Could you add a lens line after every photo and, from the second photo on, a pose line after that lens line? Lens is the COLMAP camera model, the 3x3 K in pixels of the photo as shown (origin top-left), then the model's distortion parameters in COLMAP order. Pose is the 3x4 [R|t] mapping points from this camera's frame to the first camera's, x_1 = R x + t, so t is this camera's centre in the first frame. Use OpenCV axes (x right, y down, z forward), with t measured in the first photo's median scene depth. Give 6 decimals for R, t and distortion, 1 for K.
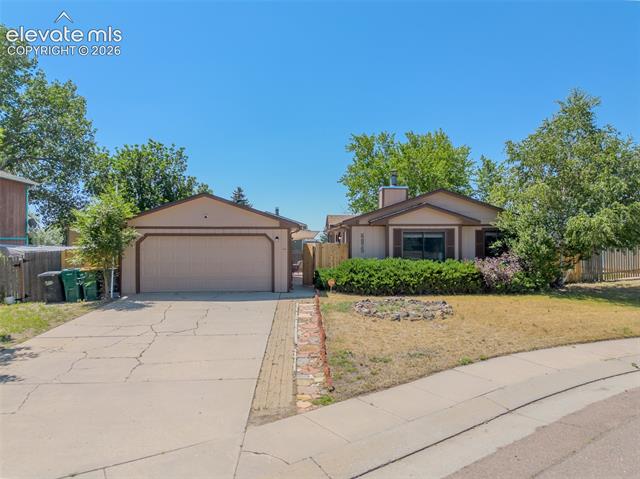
lens RADIAL K [[463.9, 0, 319.2], [0, 463.9, 248.0], [0, 0, 1]] dist [0.062955, -0.051406]
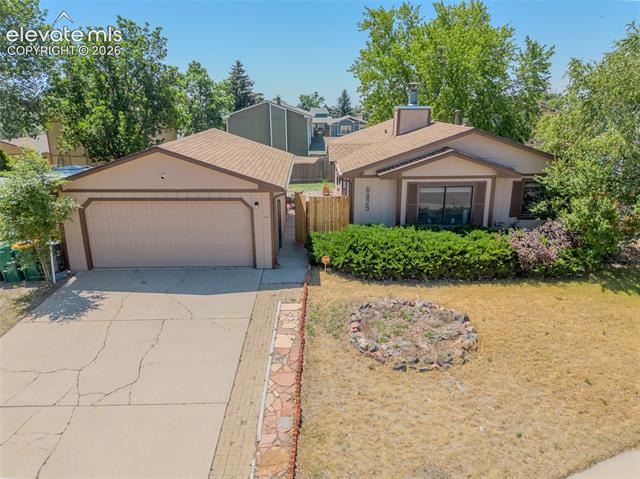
lens RADIAL K [[463.9, 0, 319.2], [0, 463.9, 248.0], [0, 0, 1]] dist [0.062955, -0.051406]
pose [[0.999497, 0.007834, -0.030745, 0.039096], [0.001260, 0.958472, 0.285183, -0.173012], [0.031703, -0.285078, 0.957980, 0.231552]]
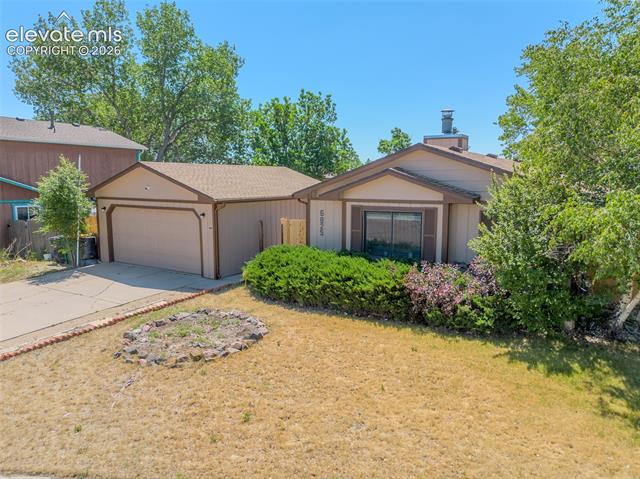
lens RADIAL K [[463.9, 0, 319.2], [0, 463.9, 248.0], [0, 0, 1]] dist [0.062955, -0.051406]
pose [[0.814104, 0.088415, -0.573949, 0.575411], [-0.012837, 0.990840, 0.134427, -0.077448], [0.580577, -0.102070, 0.807782, 0.431035]]
